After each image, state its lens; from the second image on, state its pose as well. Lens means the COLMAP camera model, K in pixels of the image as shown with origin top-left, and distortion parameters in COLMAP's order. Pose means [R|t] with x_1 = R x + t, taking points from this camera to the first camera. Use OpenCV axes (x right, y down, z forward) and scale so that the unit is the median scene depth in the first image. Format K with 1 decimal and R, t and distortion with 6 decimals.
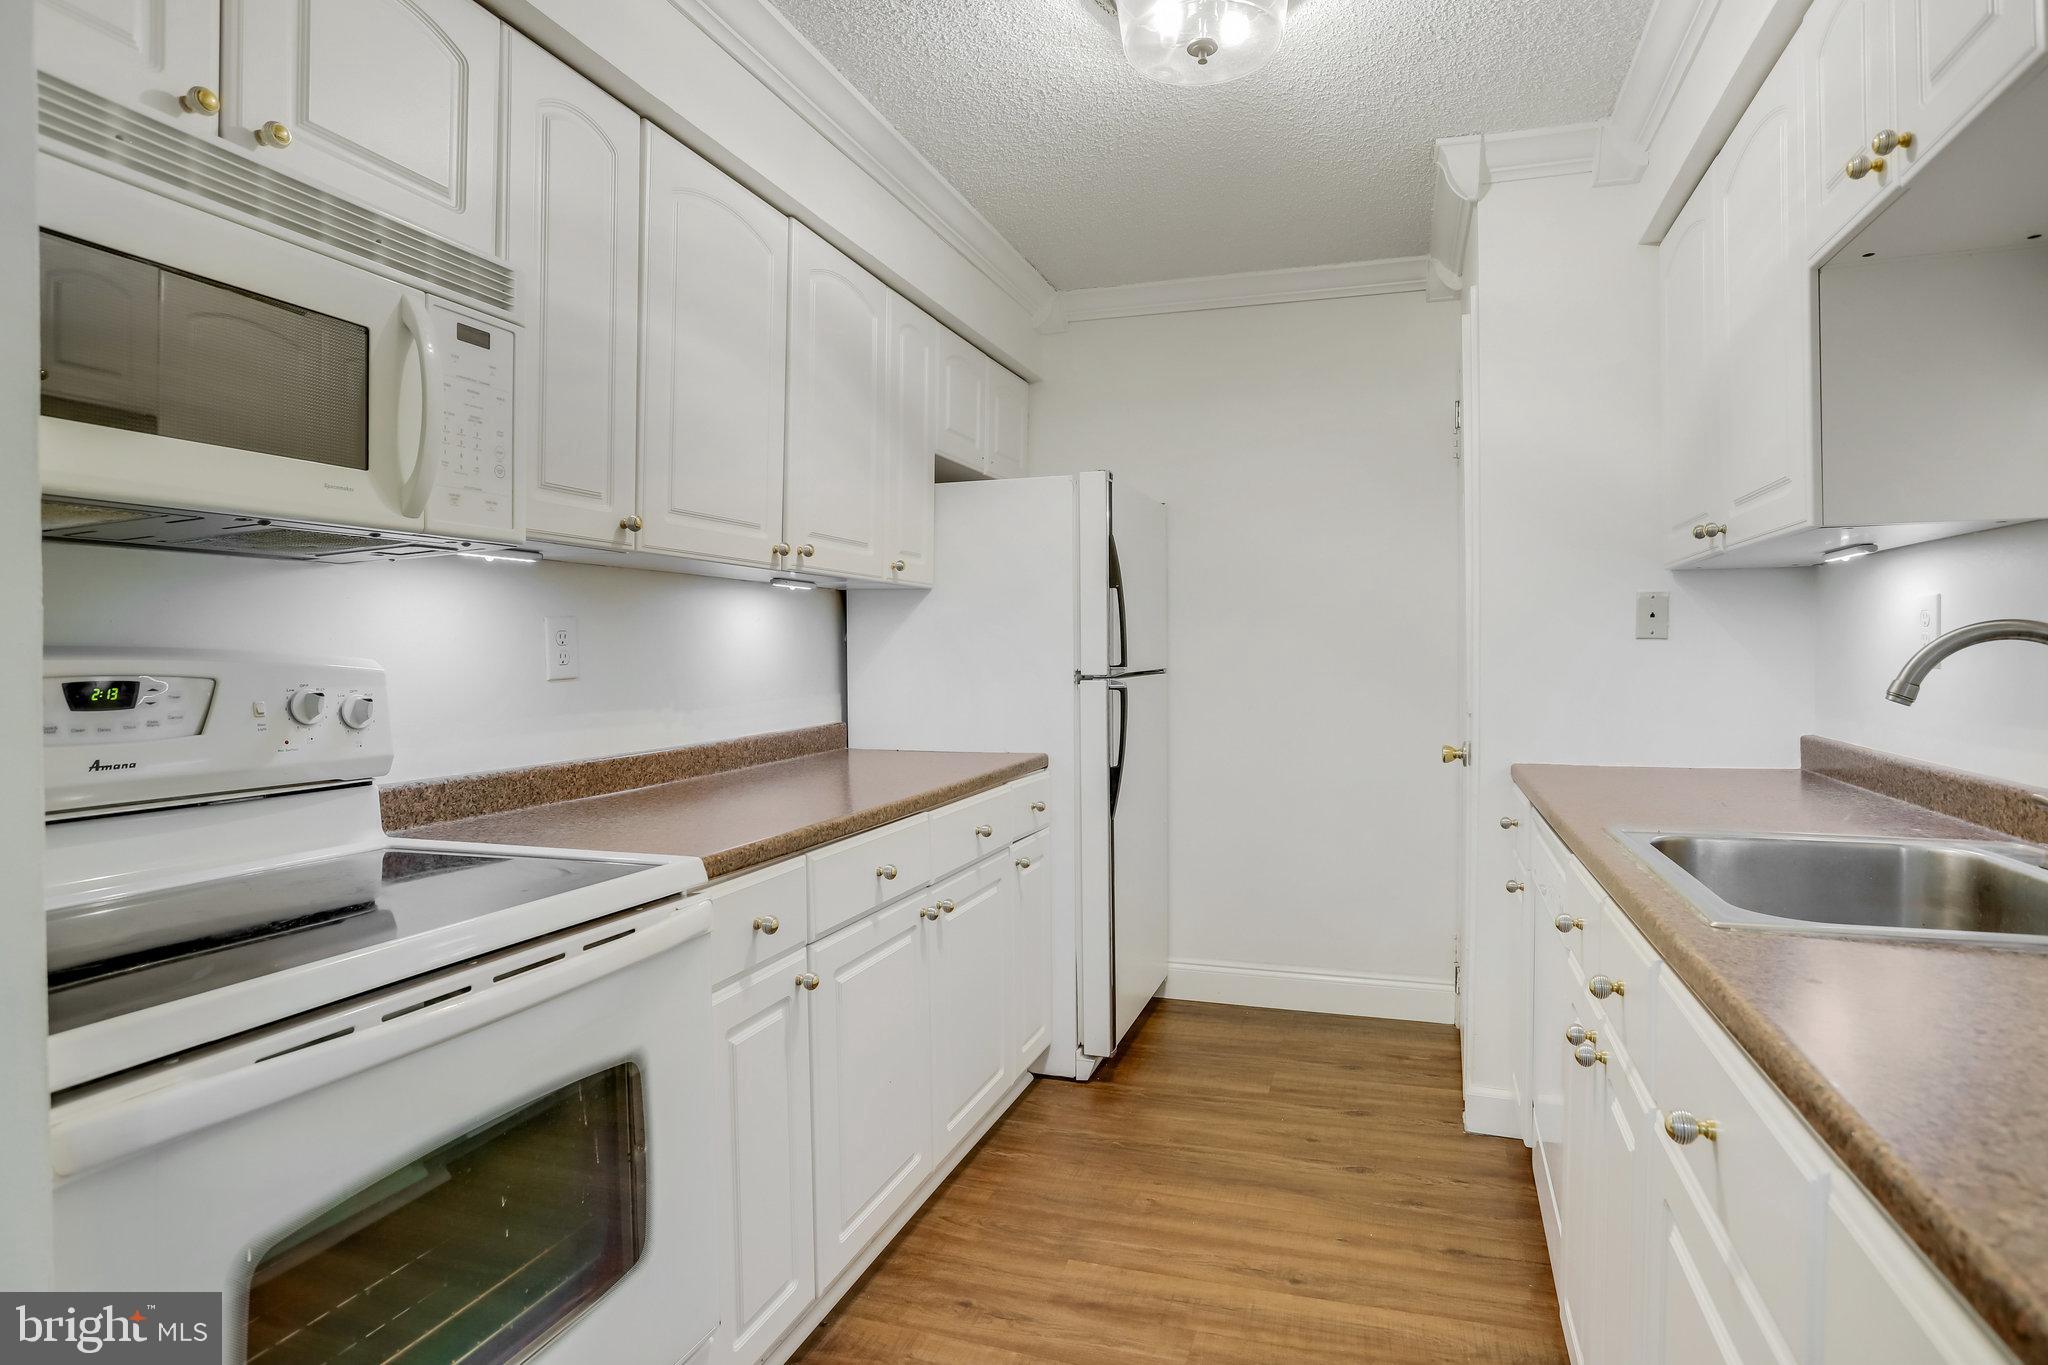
lens RADIAL K [[1134.4, 0, 994.9], [0, 1134.4, 645.6], [0, 0, 1]] dist [-0.076332, 0.037915]
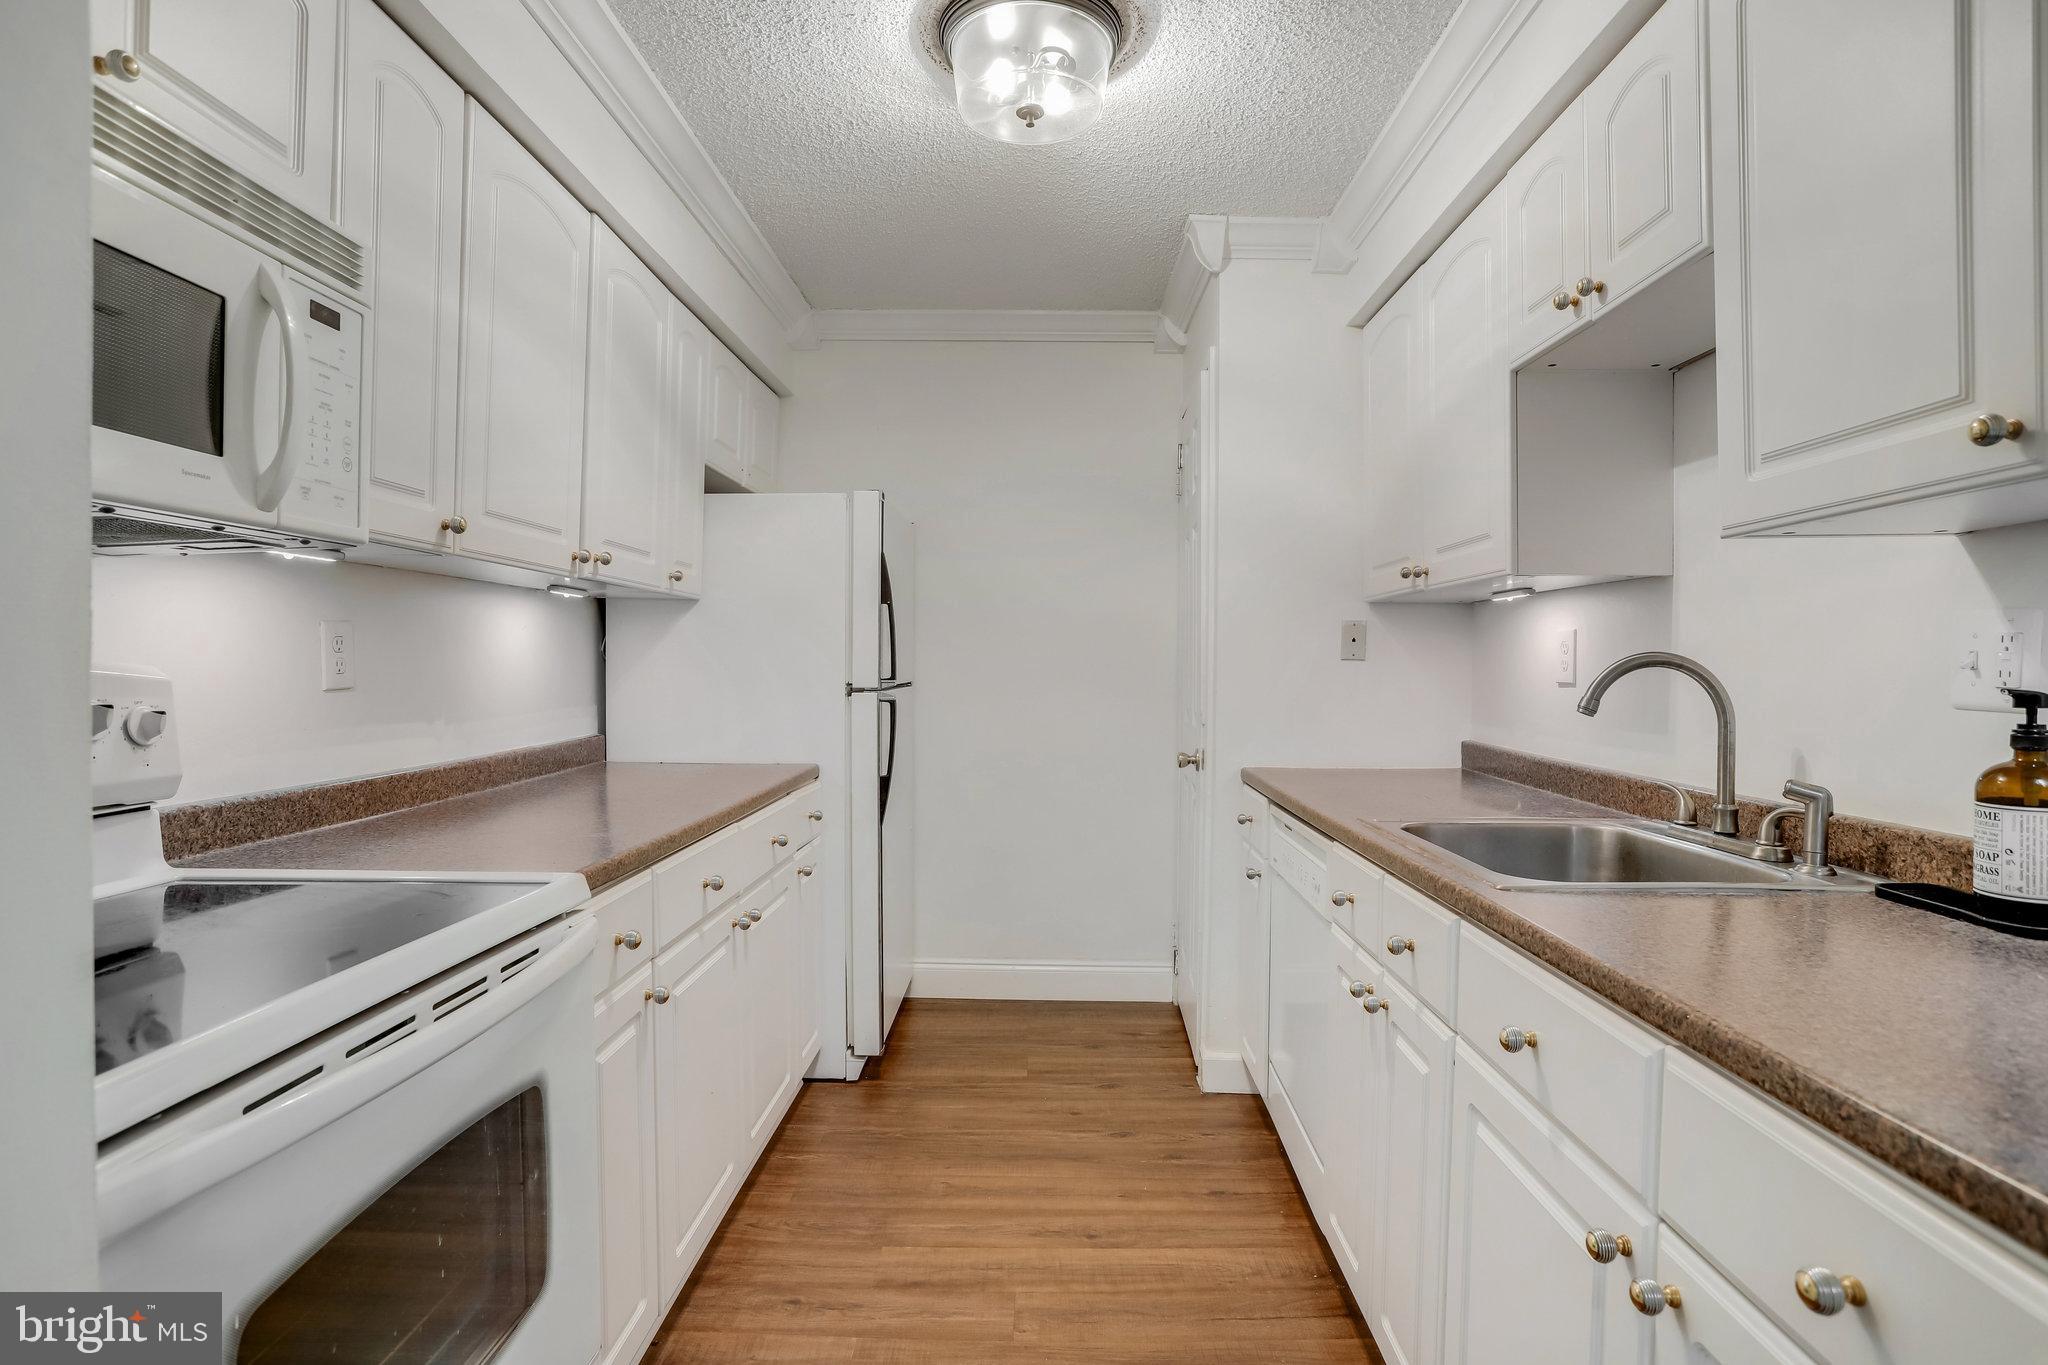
lens RADIAL K [[1122.7, 0, 1022.8], [0, 1122.7, 658.9], [0, 0, 1]] dist [-0.076162, 0.039798]
pose [[0.949159, 0.013842, 0.314492, -0.129196], [-0.014211, 0.999898, -0.001118, -0.001528], [-0.314475, -0.003408, 0.949260, -0.021550]]
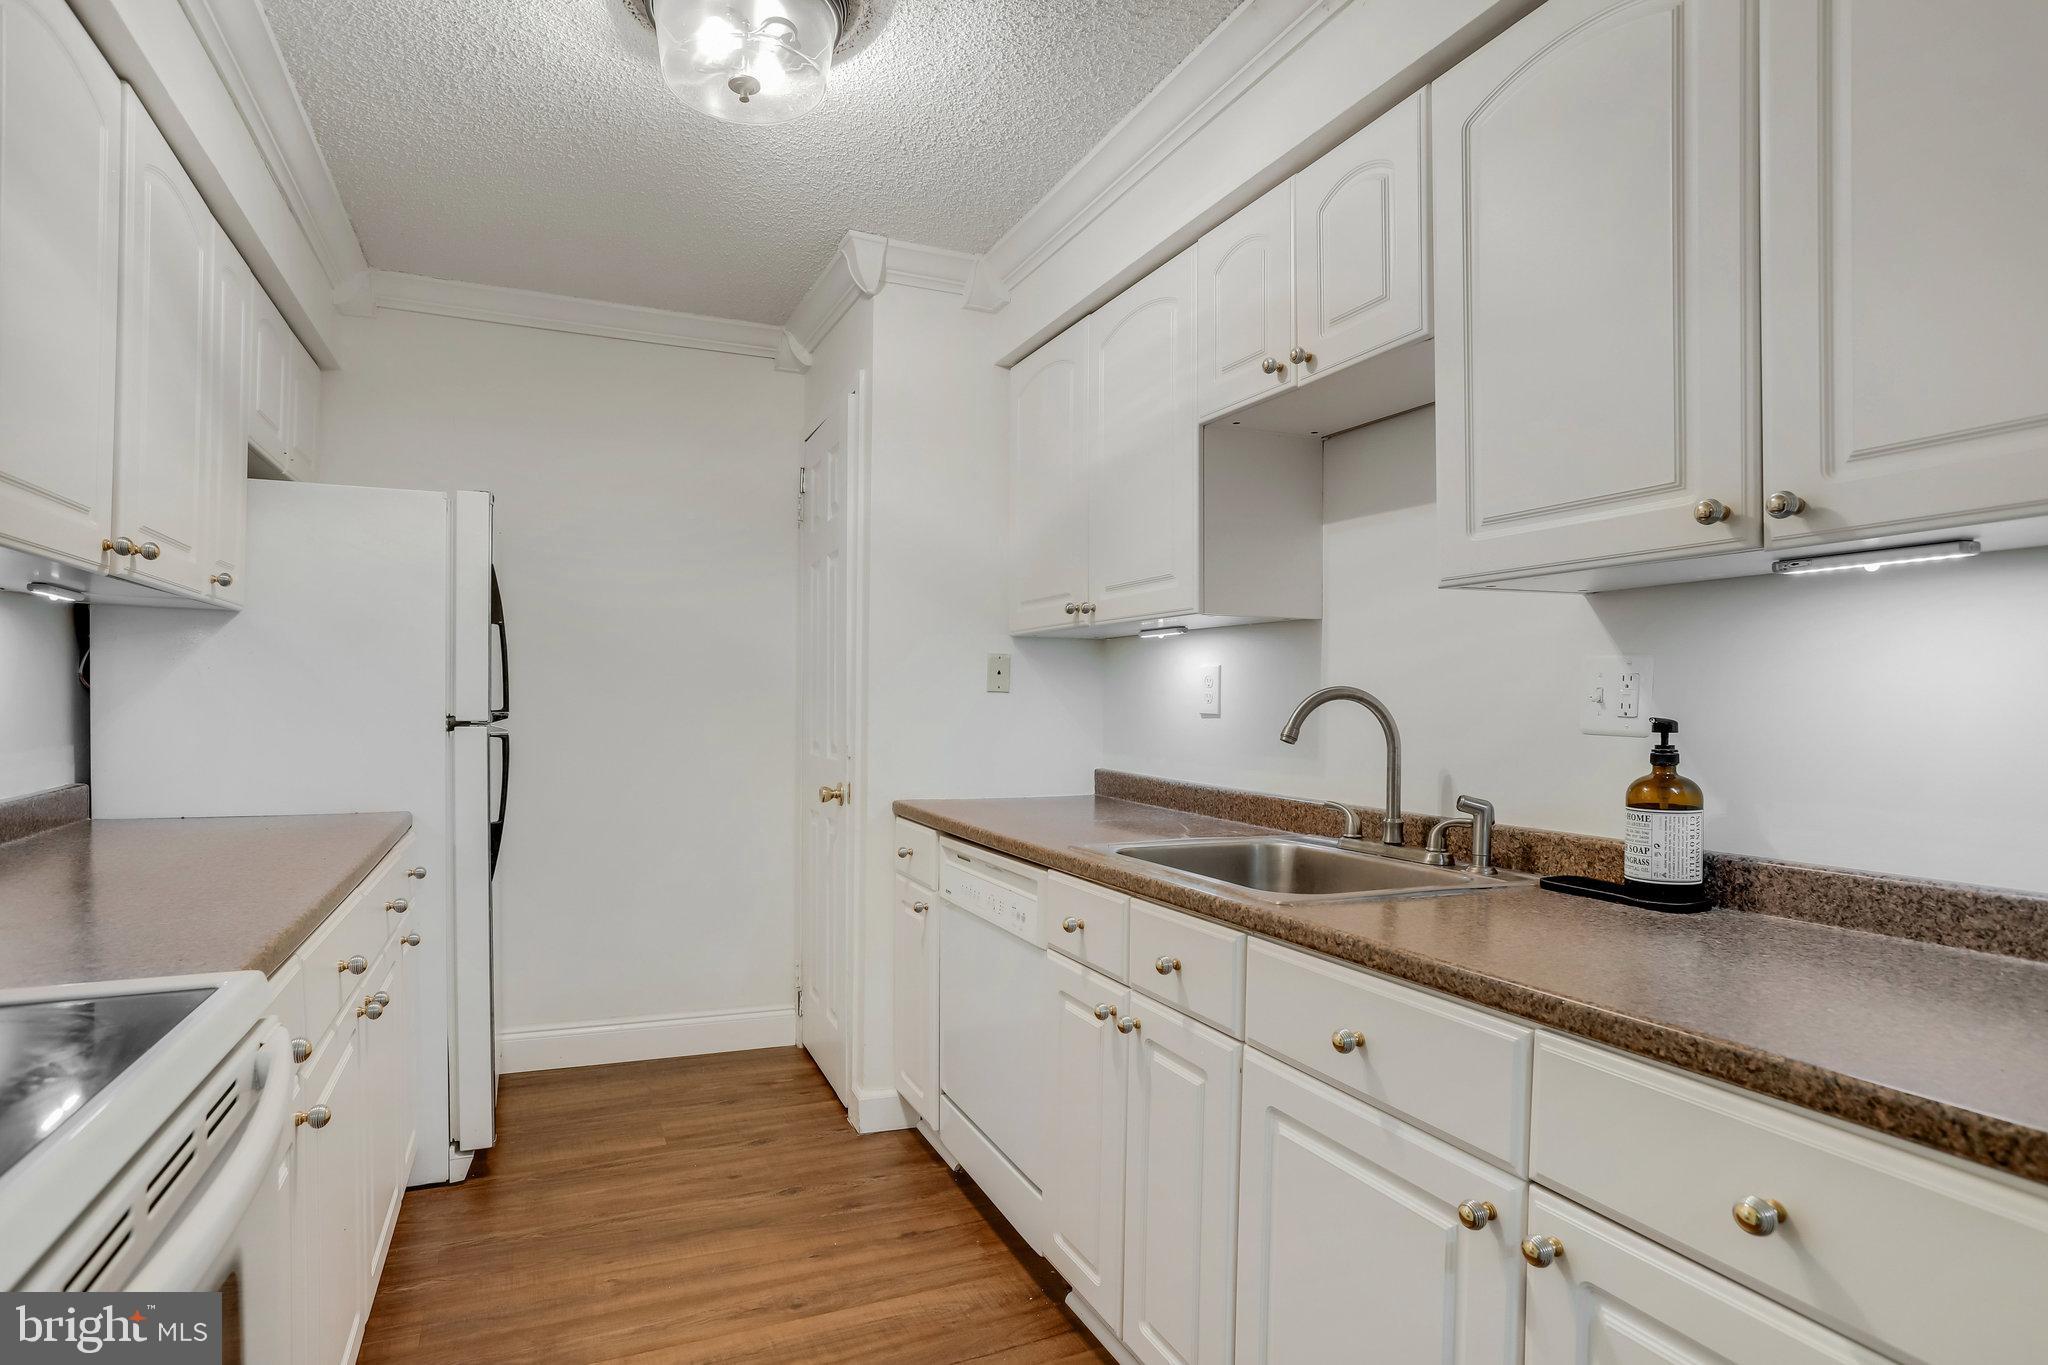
lens RADIAL K [[1120.8, 0, 1036.9], [0, 1120.8, 701.0], [0, 0, 1]] dist [-0.073913, 0.053100]
pose [[0.725336, 0.013847, 0.688255, -0.244867], [-0.019302, 0.999814, 0.000227, 0.002415], [-0.688124, -0.013449, 0.725468, 0.091061]]
